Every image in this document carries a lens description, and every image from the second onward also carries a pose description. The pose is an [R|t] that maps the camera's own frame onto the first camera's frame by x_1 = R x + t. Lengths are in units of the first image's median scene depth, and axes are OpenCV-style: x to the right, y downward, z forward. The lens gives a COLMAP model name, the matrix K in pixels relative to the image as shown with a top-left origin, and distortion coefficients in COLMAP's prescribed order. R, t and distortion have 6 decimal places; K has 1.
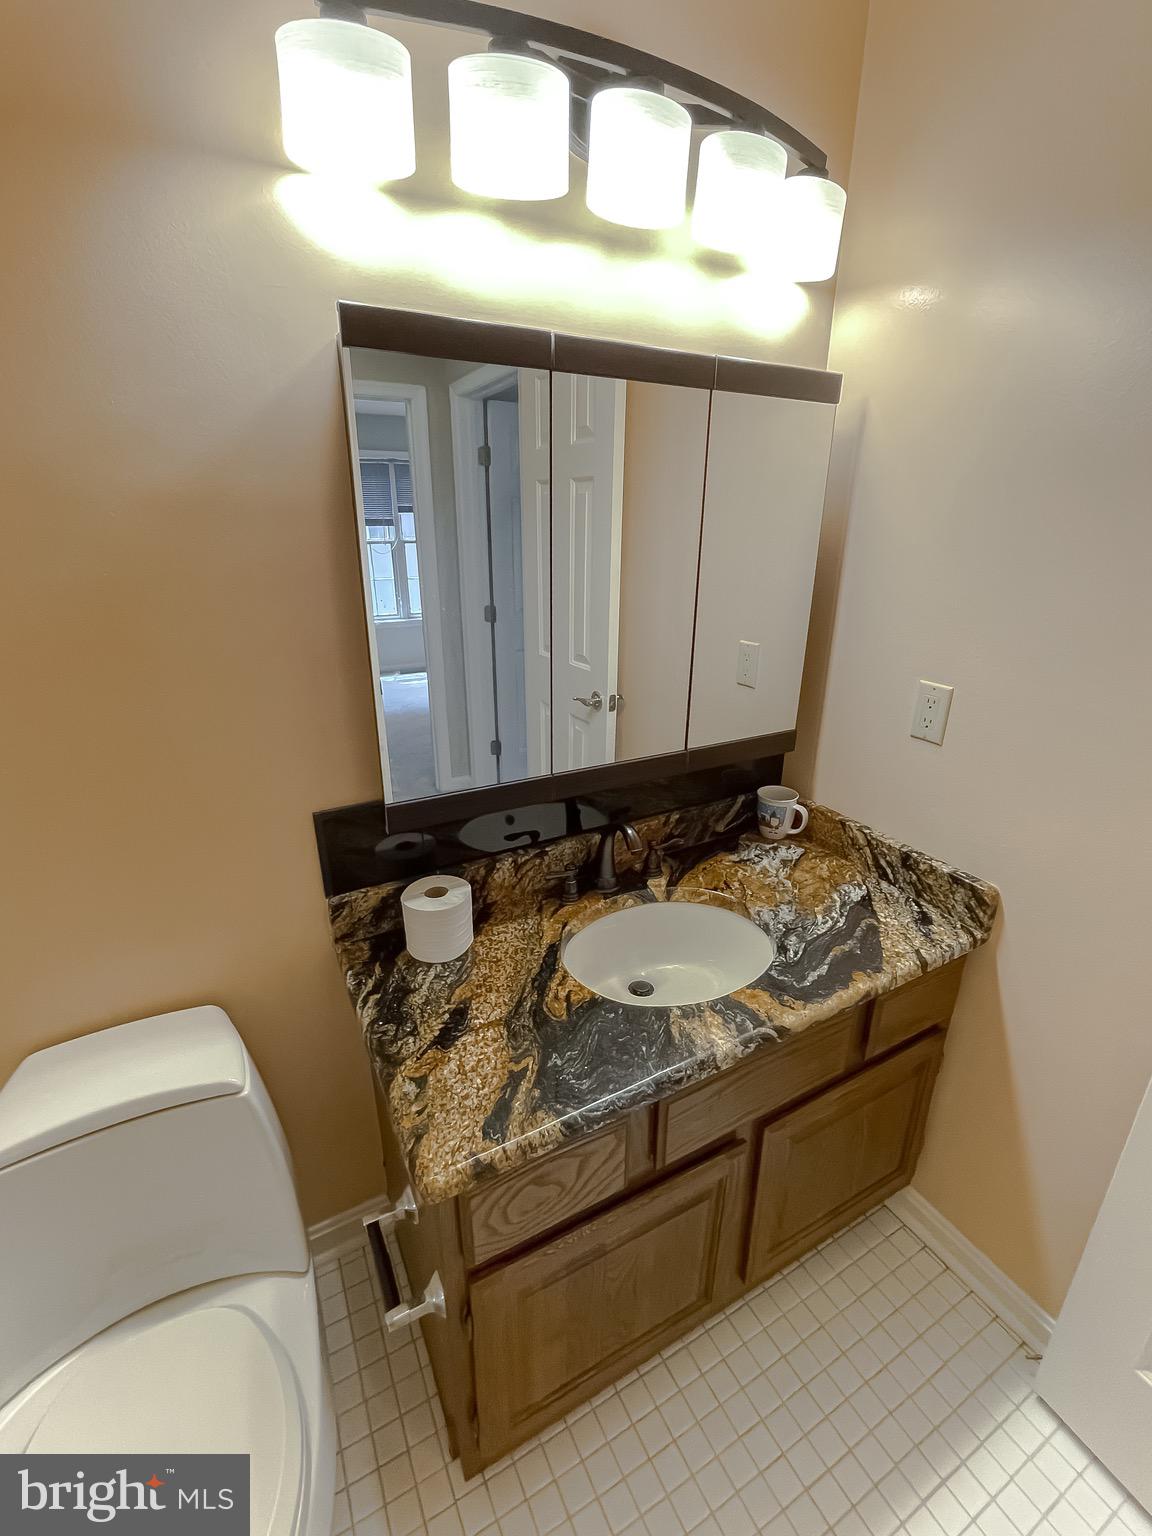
lens RADIAL K [[626.9, 0, 582.4], [0, 626.9, 765.7], [0, 0, 1]] dist [0.000412, -0.000056]
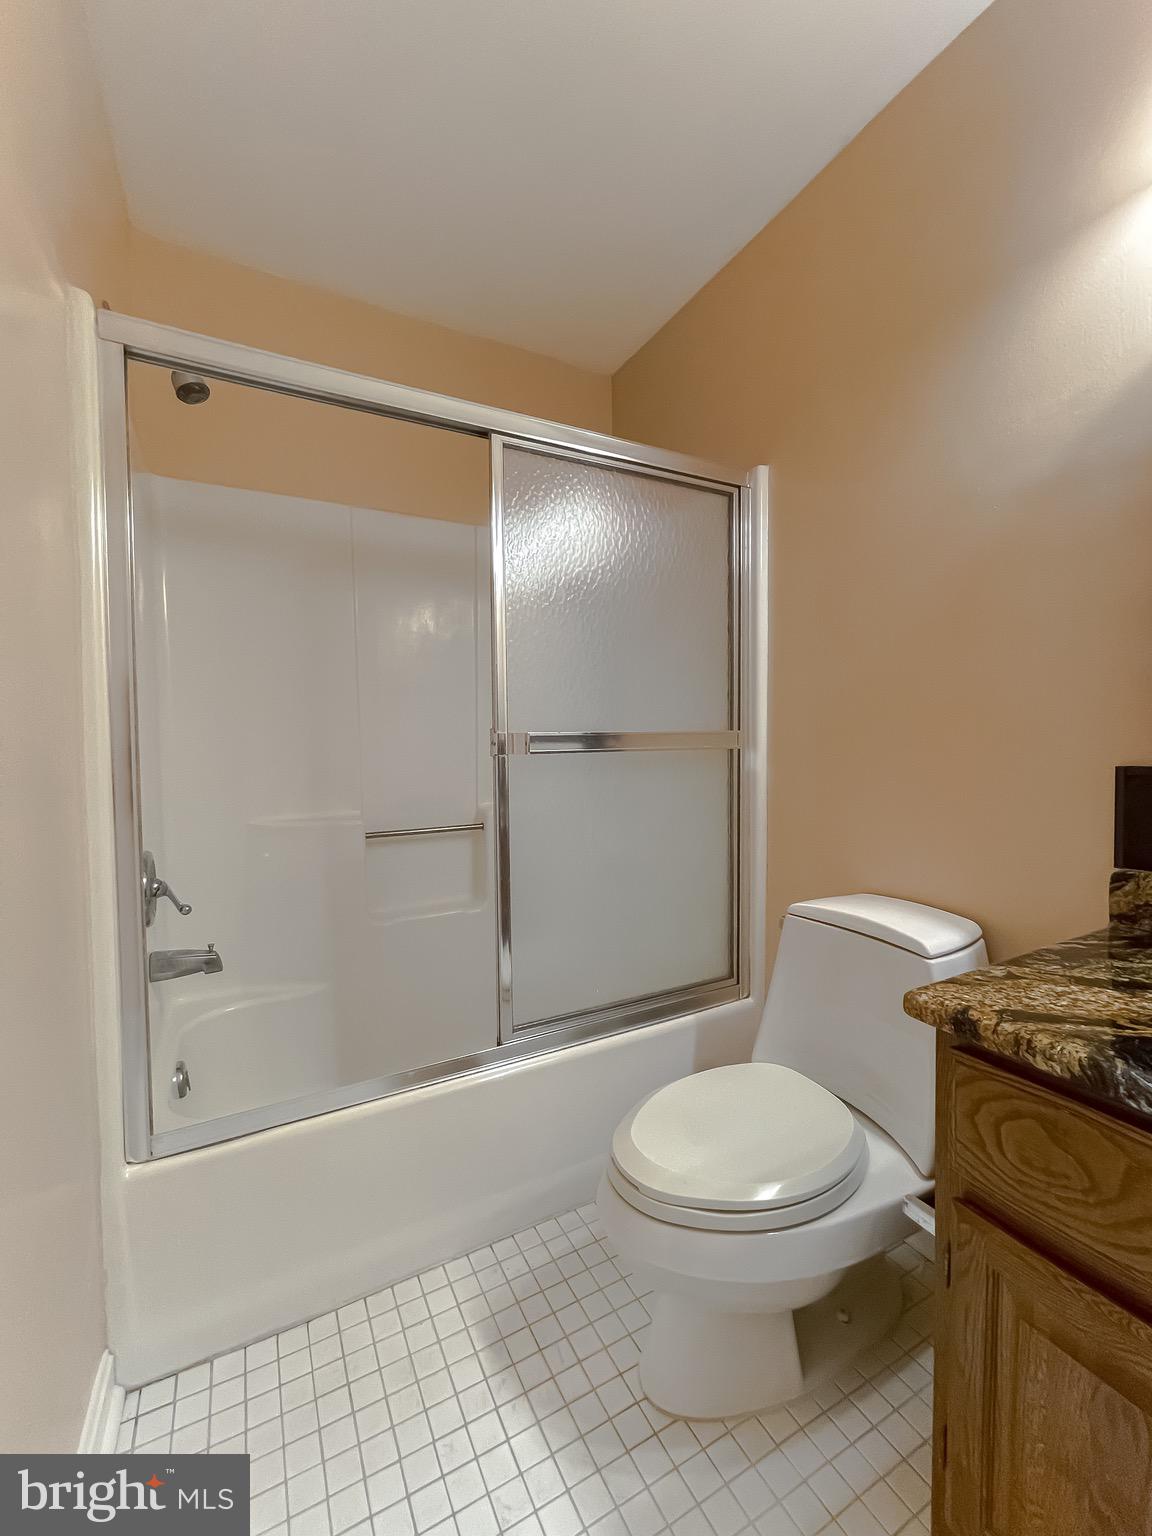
lens RADIAL K [[626.9, 0, 587.1], [0, 626.9, 763.9], [0, 0, 1]] dist [0.000412, -0.000056]
pose [[0.001518, 0.021179, -0.999775, 0.612124], [-0.321664, 0.946652, 0.019566, 0.384385], [0.946853, 0.321562, 0.008249, 0.311420]]
